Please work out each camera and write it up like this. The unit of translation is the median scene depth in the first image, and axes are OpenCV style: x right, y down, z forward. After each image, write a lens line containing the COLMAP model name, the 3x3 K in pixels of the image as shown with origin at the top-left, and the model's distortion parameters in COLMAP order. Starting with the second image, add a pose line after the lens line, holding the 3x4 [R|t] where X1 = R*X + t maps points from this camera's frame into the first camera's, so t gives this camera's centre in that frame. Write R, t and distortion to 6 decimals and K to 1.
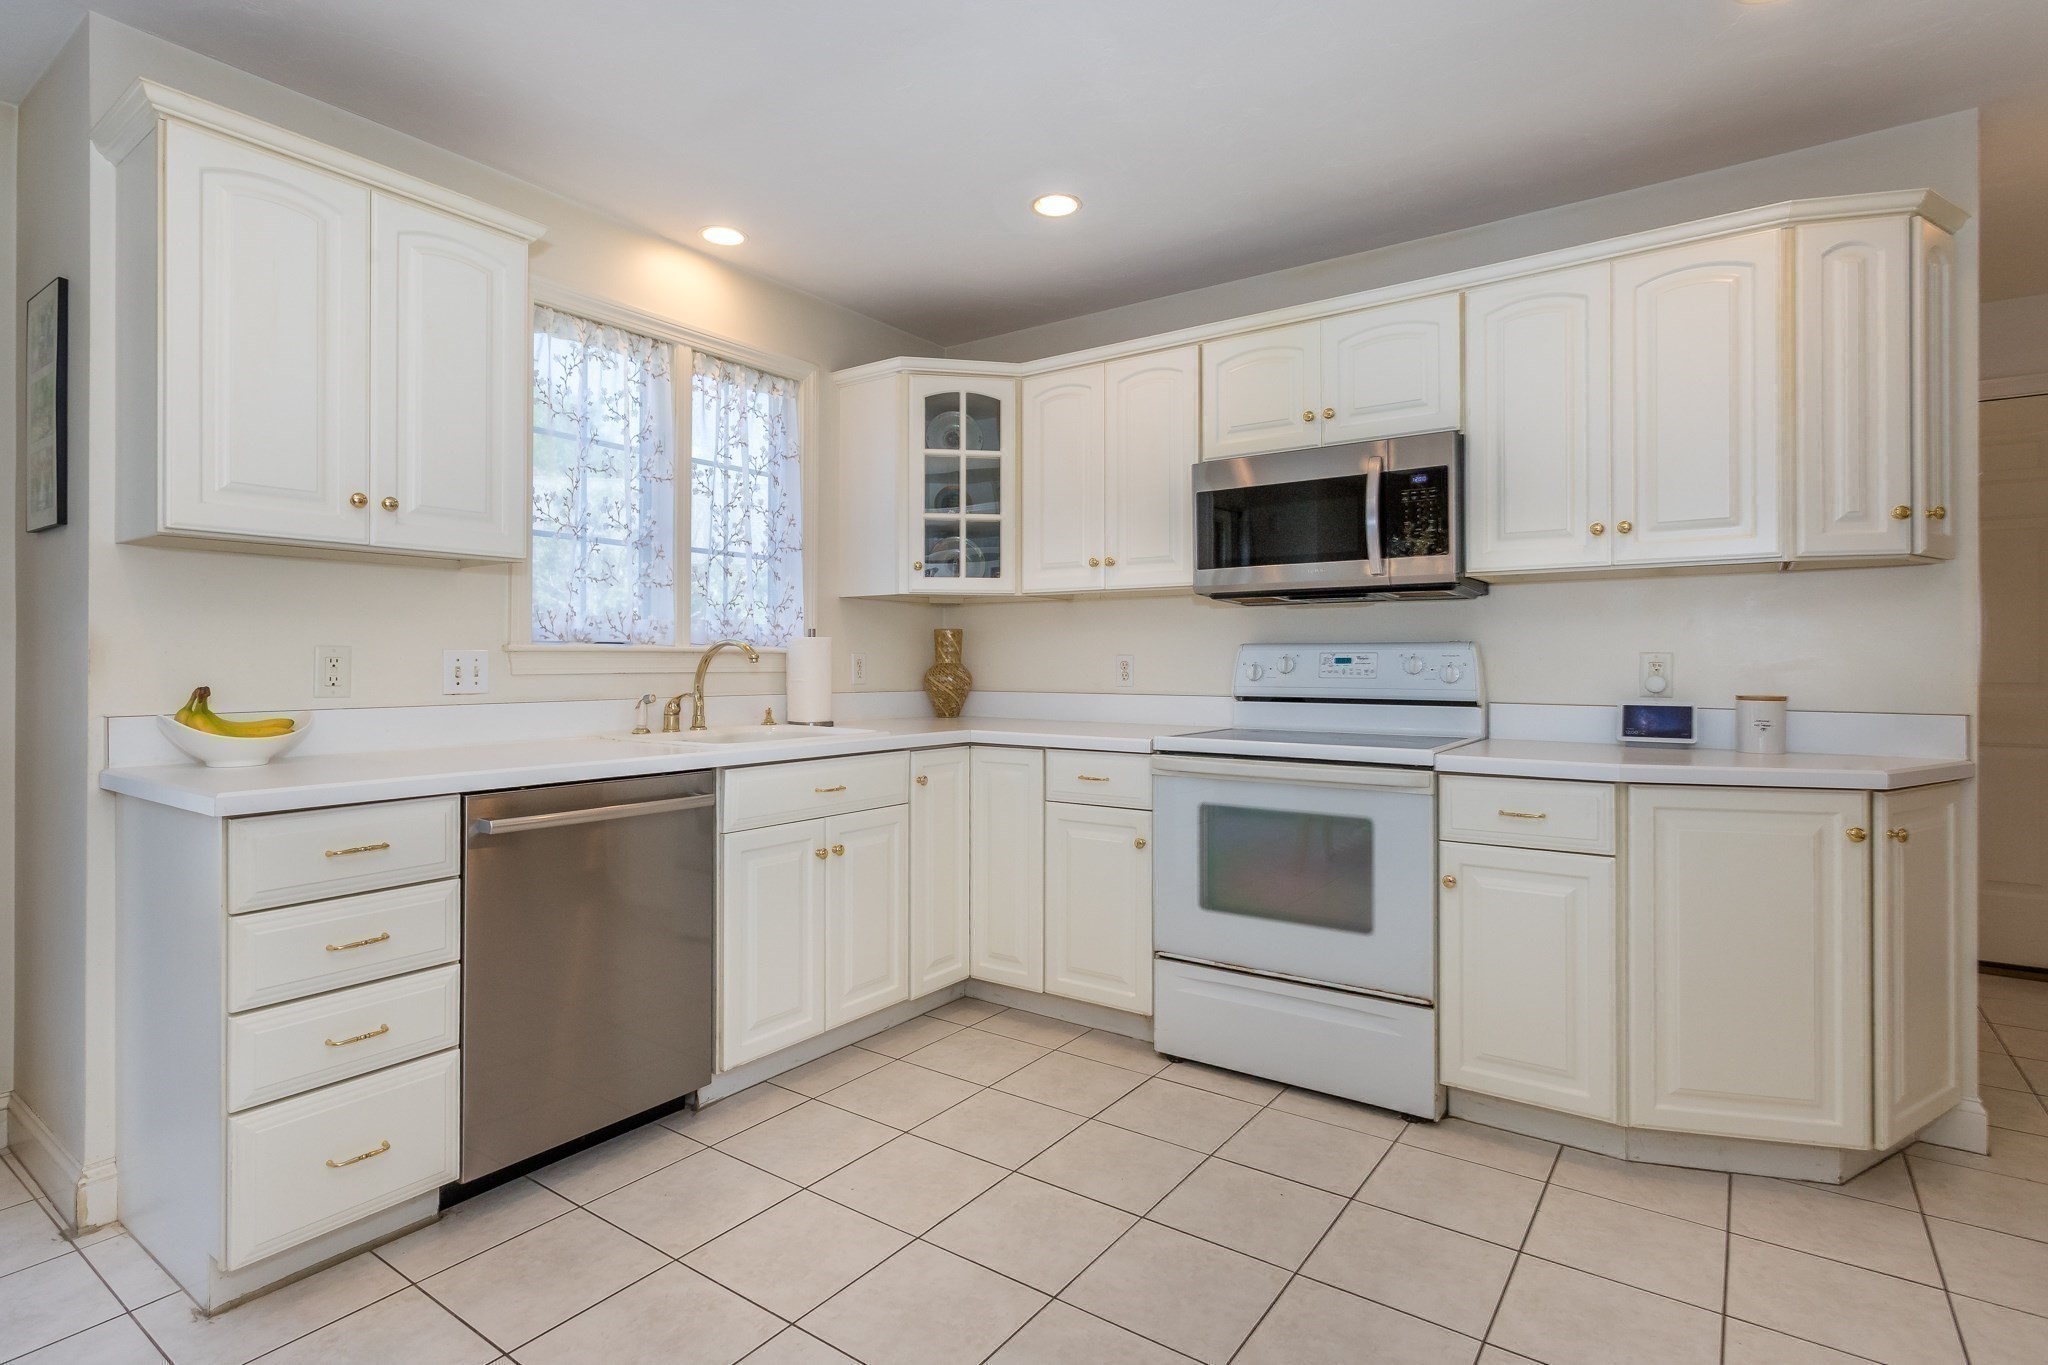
lens RADIAL K [[1005.1, 0, 1026.5], [0, 1005.1, 666.1], [0, 0, 1]] dist [0.002944, 0.000476]
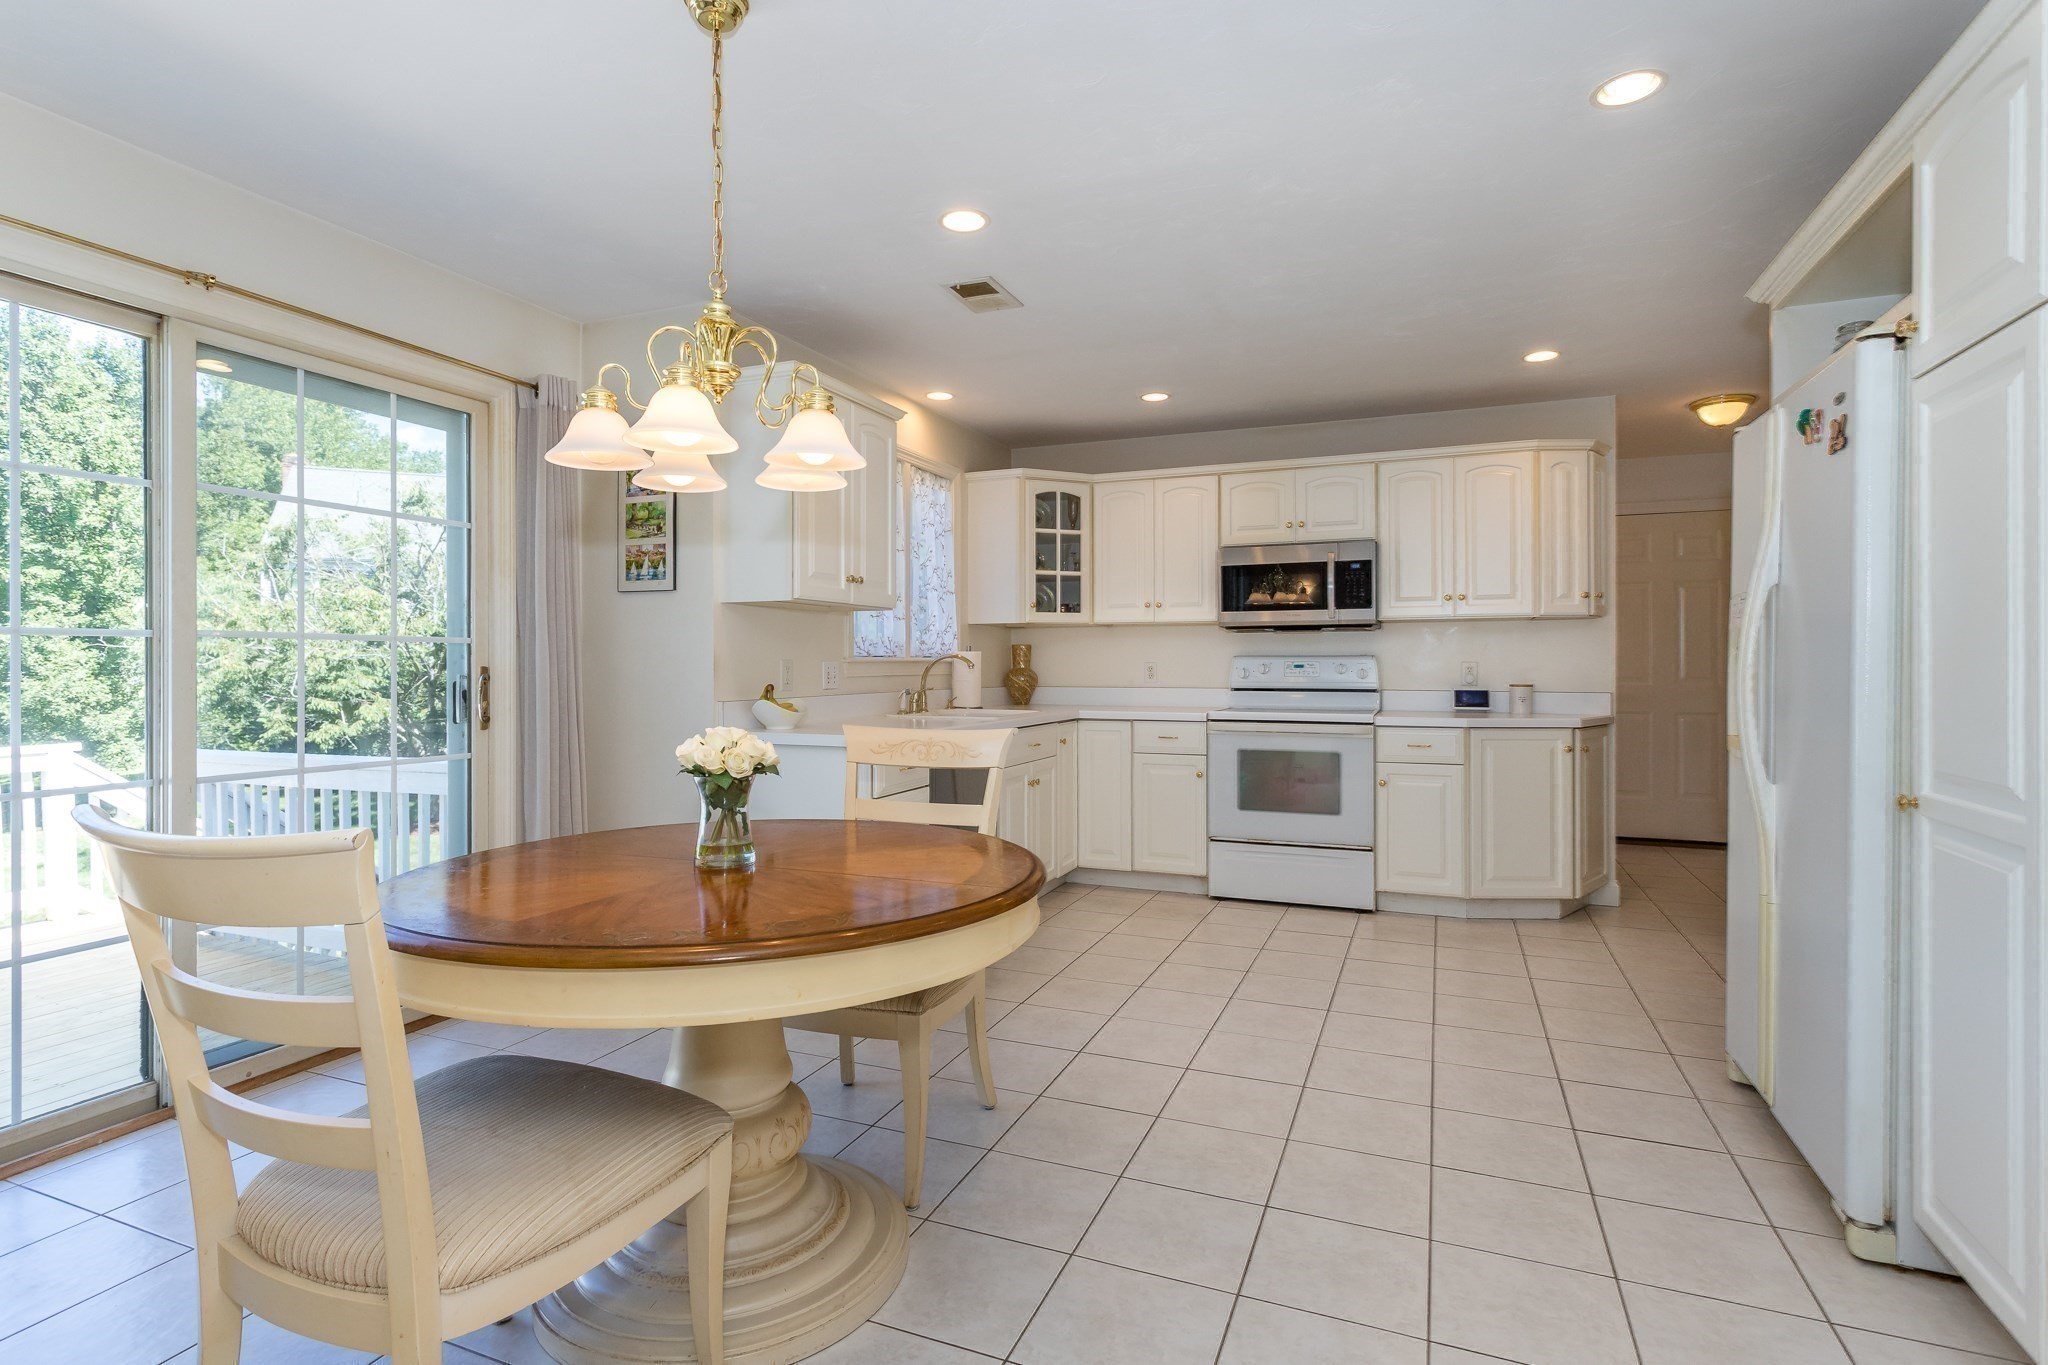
lens RADIAL K [[997.0, 0, 1024.1], [0, 997.0, 672.4], [0, 0, 1]] dist [0.001582, 0.000147]
pose [[0.975397, -0.004081, 0.220416, -0.556776], [0.003043, 0.999983, 0.005049, -0.005505], [-0.220433, -0.004254, 0.975393, -0.586257]]
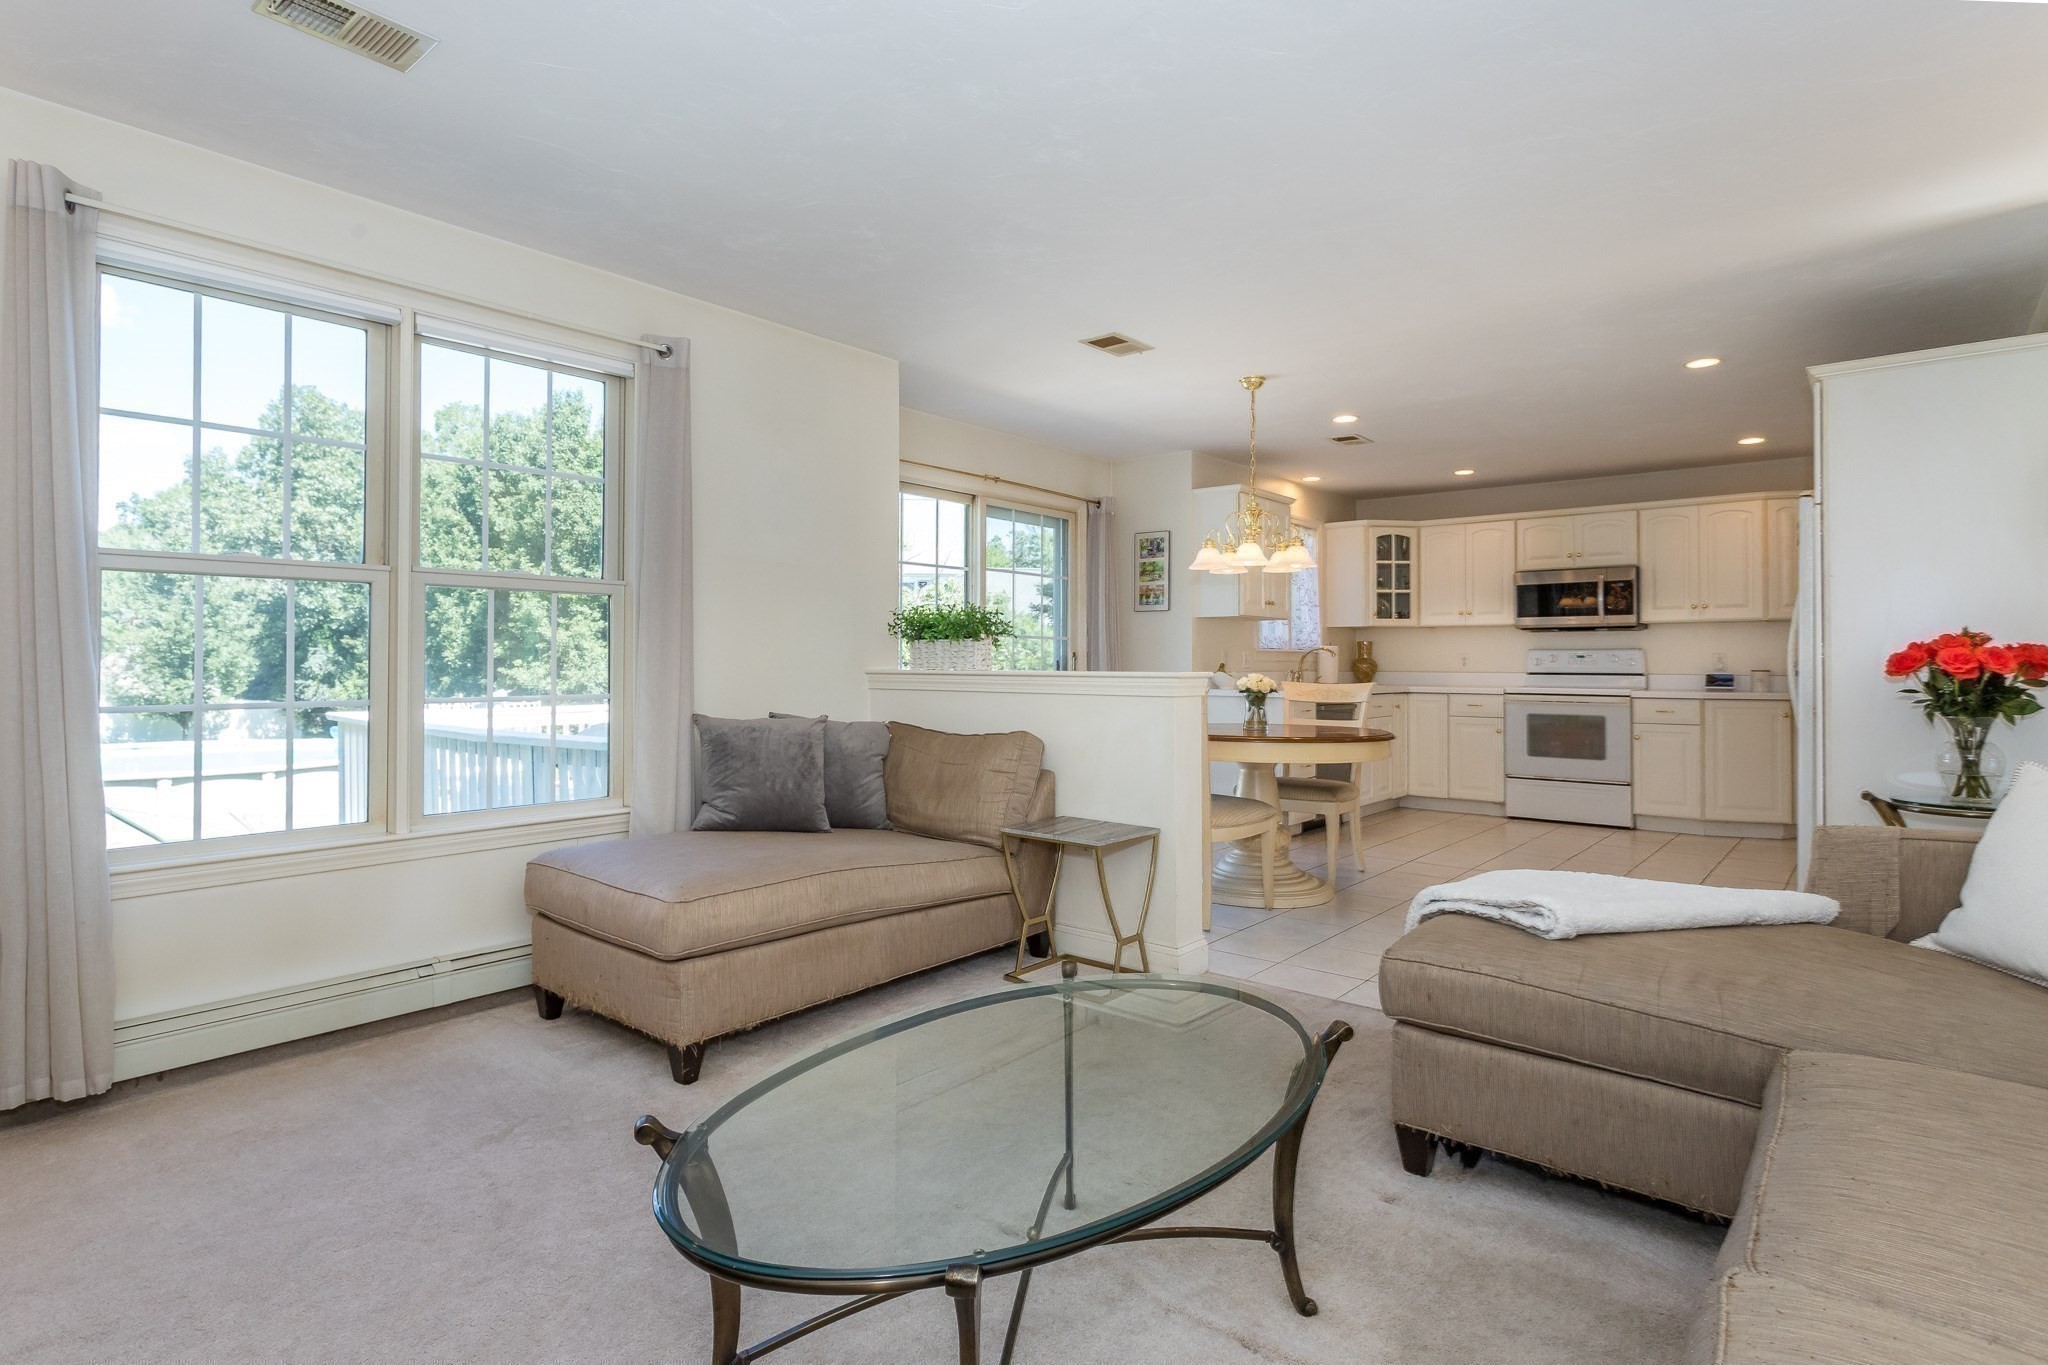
lens RADIAL K [[1040.9, 0, 1019.6], [0, 1040.9, 654.1], [0, 0, 1]] dist [0.011386, 0.000046]
pose [[0.996996, 0.002034, -0.077430, -0.866820], [-0.003045, 0.999911, -0.012951, 0.026344], [0.077397, 0.013148, 0.996914, -1.648011]]
